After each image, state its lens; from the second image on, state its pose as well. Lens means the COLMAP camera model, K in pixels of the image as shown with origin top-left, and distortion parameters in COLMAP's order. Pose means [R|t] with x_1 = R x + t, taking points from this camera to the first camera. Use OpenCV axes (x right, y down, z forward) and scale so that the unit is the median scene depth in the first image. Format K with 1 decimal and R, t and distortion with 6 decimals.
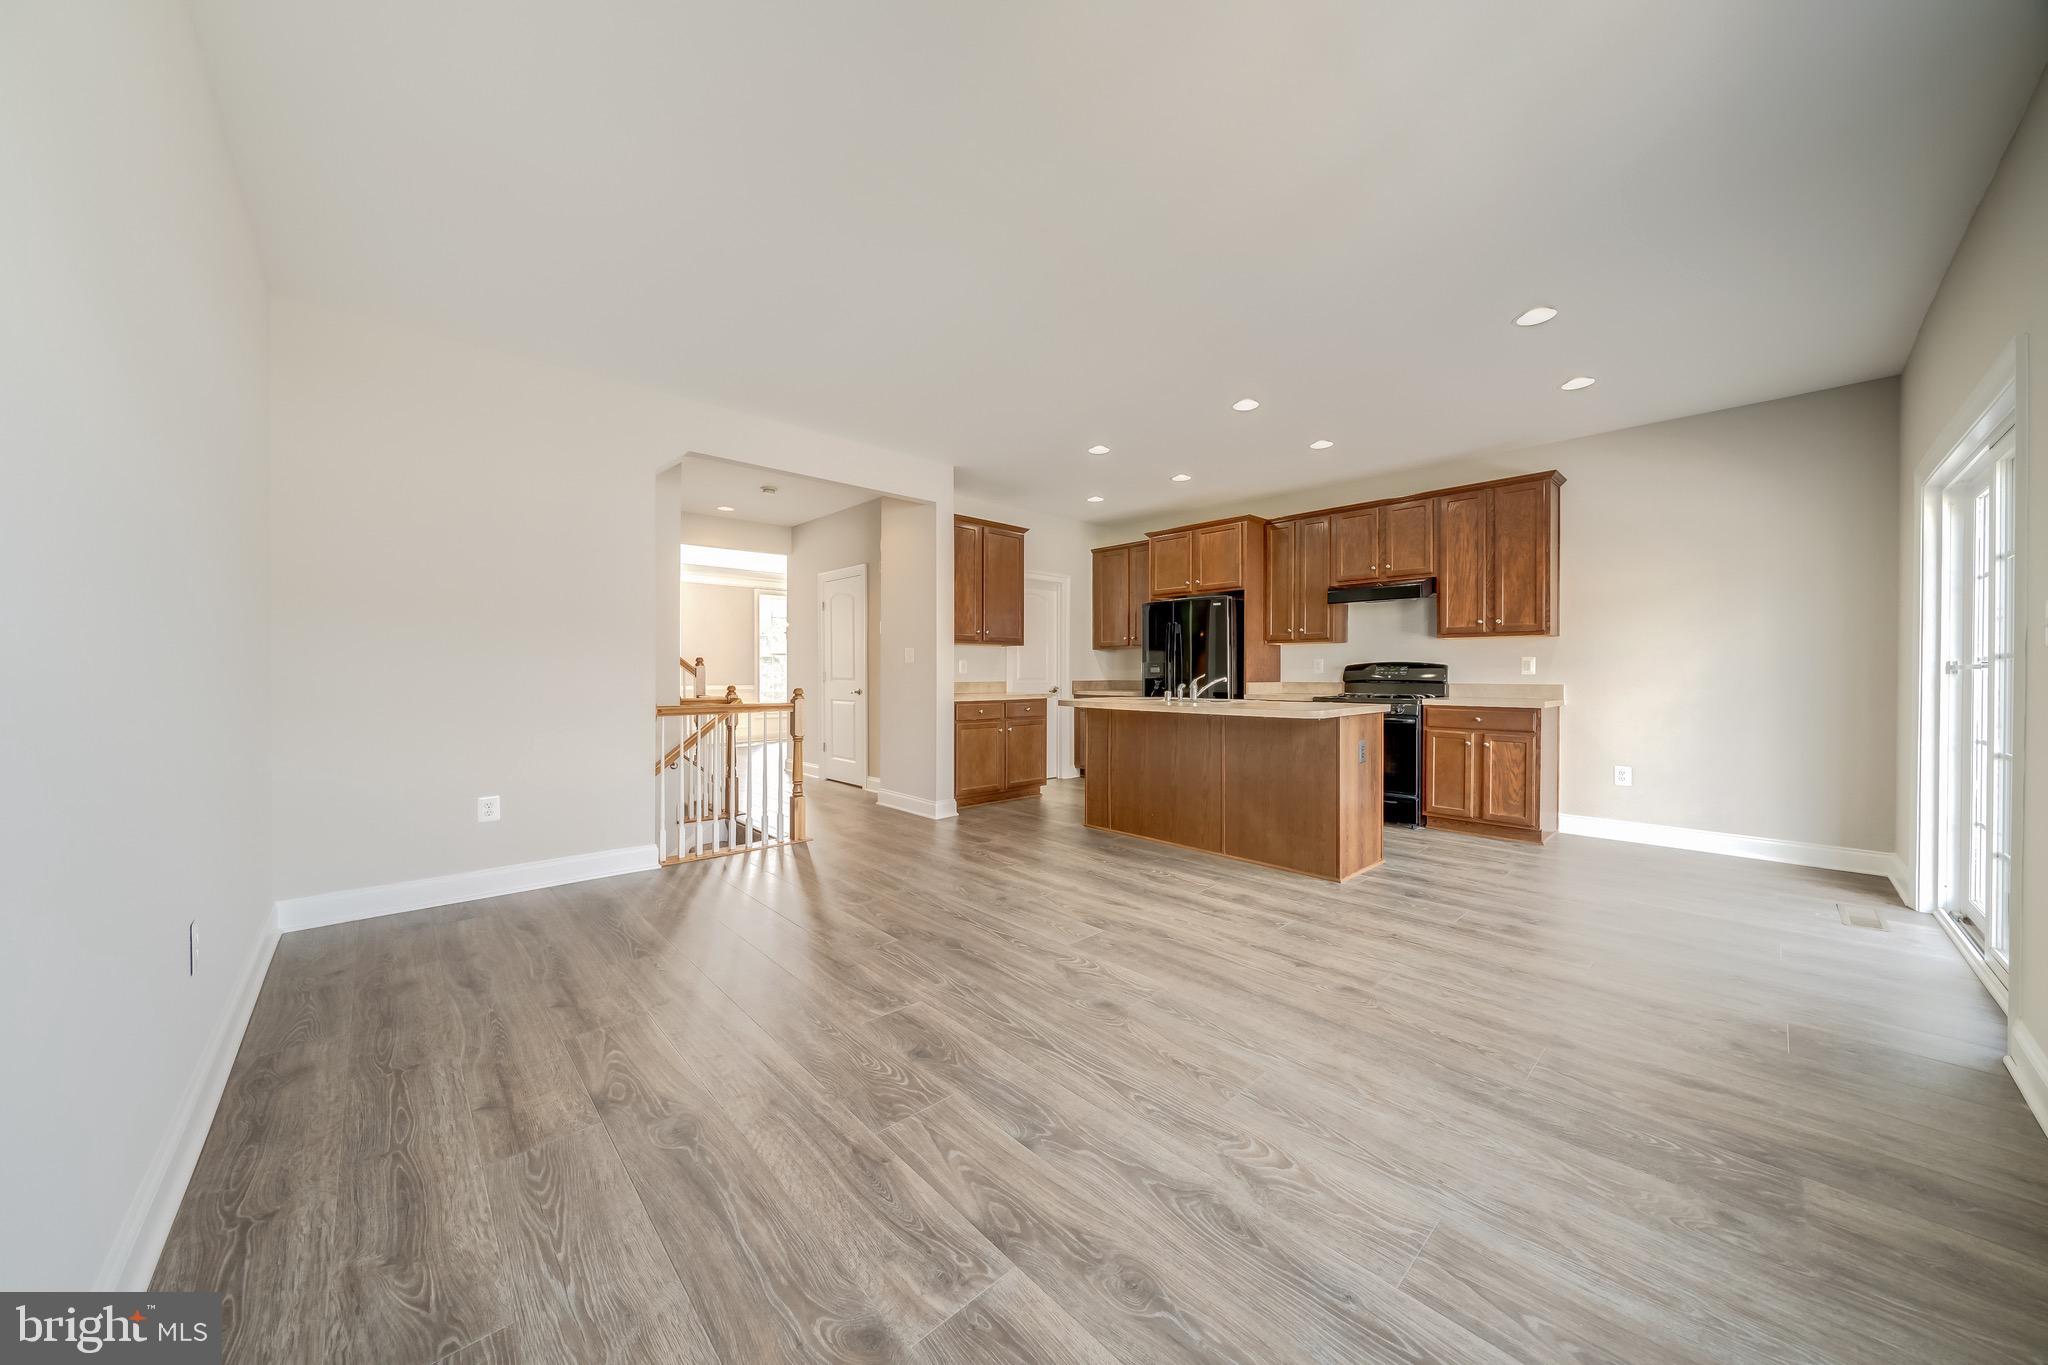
lens RADIAL K [[694.5, 0, 1031.0], [0, 694.5, 677.7], [0, 0, 1]] dist [-0.005866, 0.000480]
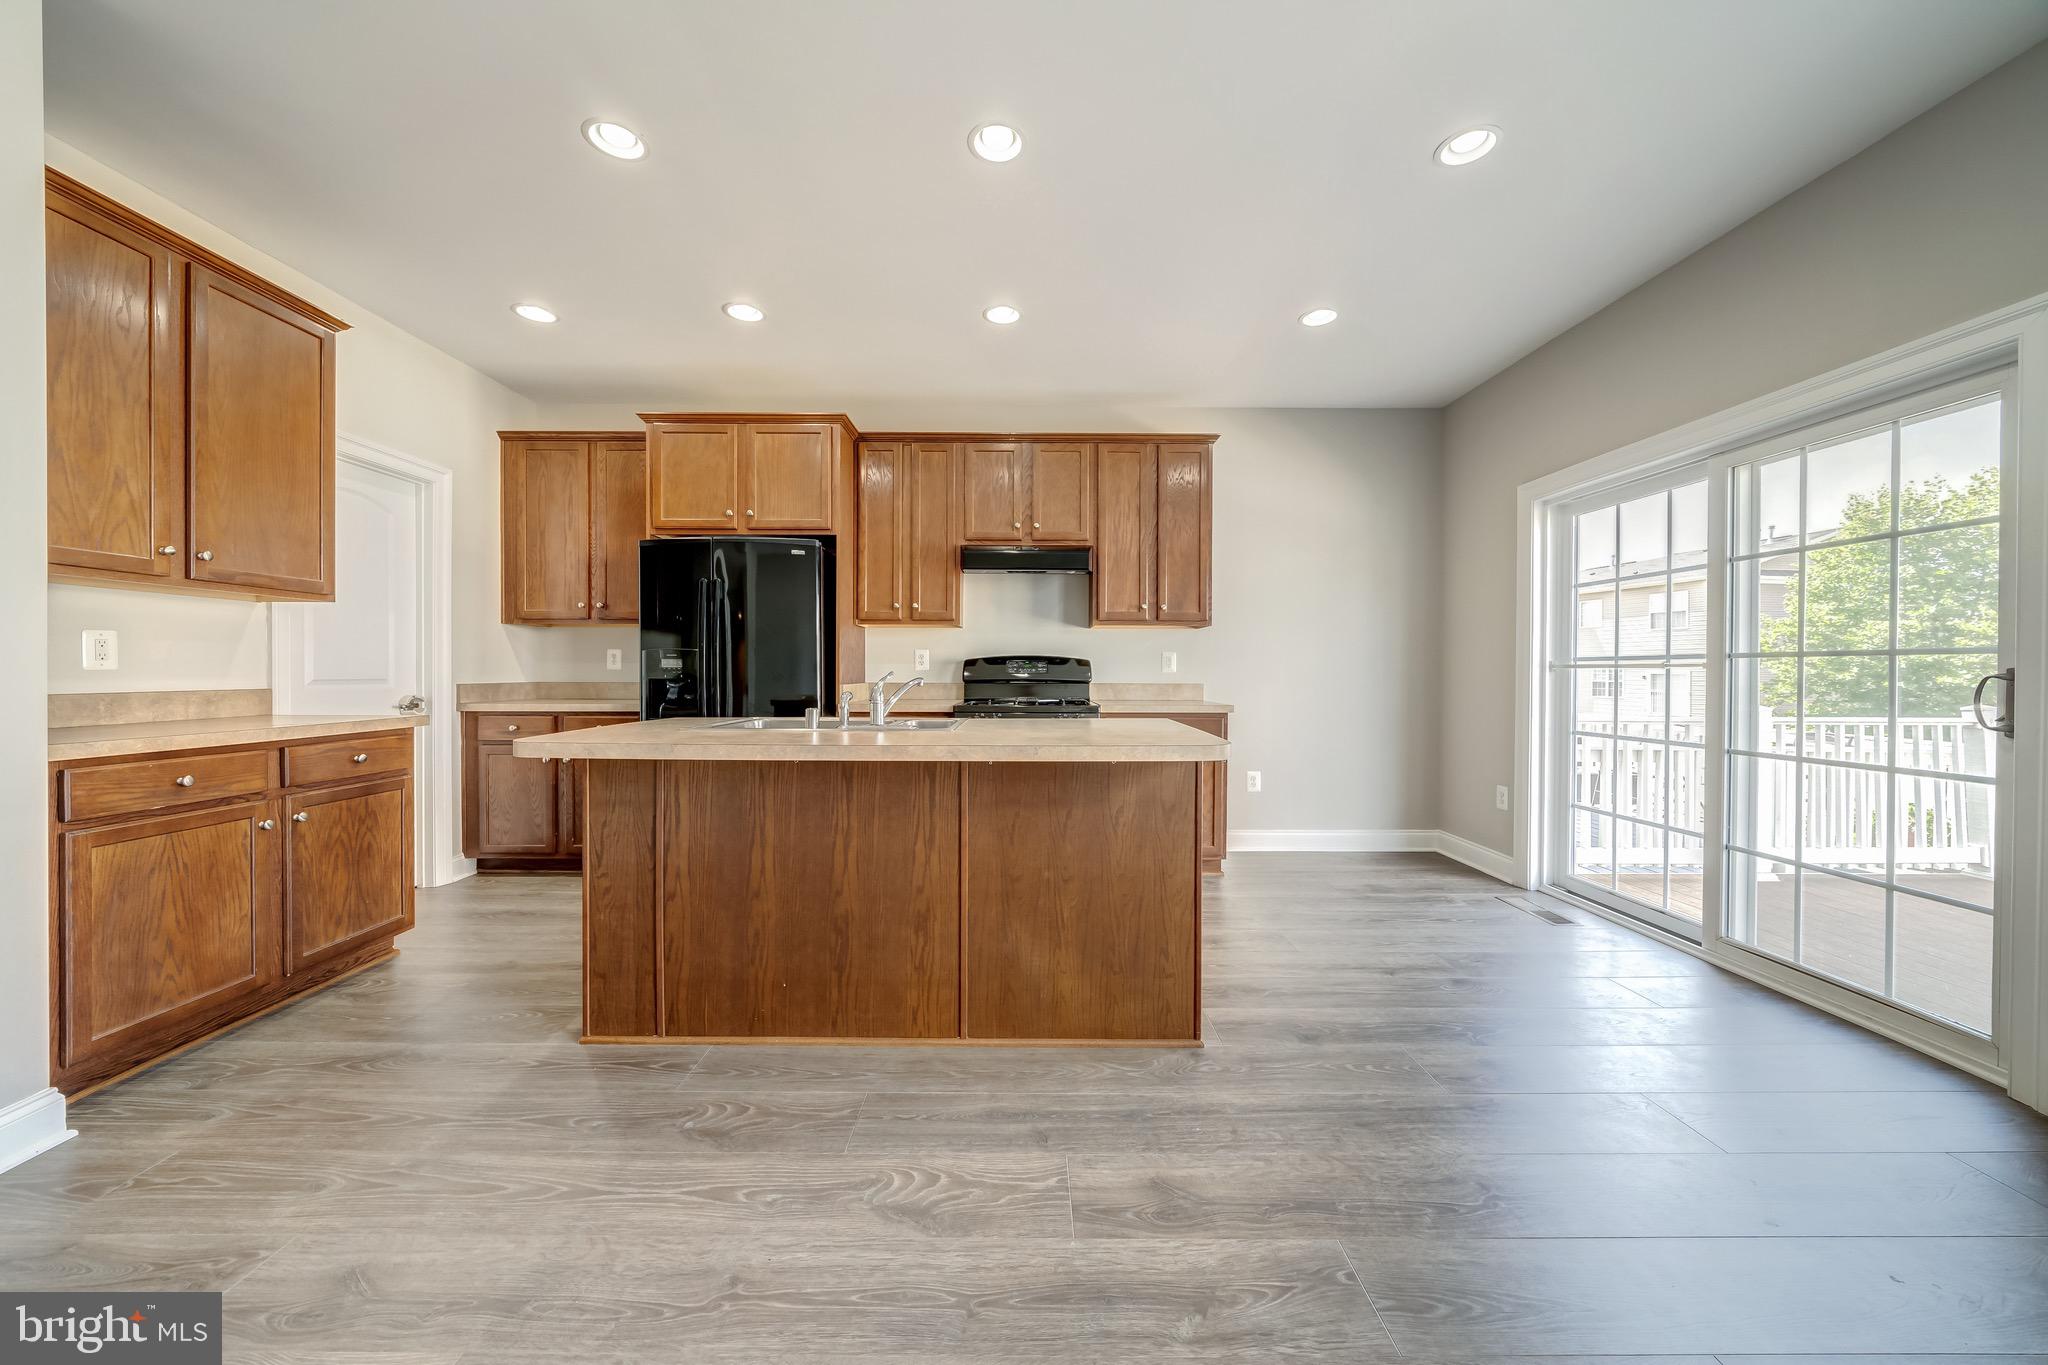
lens RADIAL K [[694.5, 0, 1009.0], [0, 694.5, 678.9], [0, 0, 1]] dist [-0.005866, 0.000480]
pose [[0.682957, -0.007928, 0.730416, -0.046133], [0.002008, 0.999958, 0.008976, -0.003851], [-0.730456, -0.004663, 0.682944, 0.521495]]
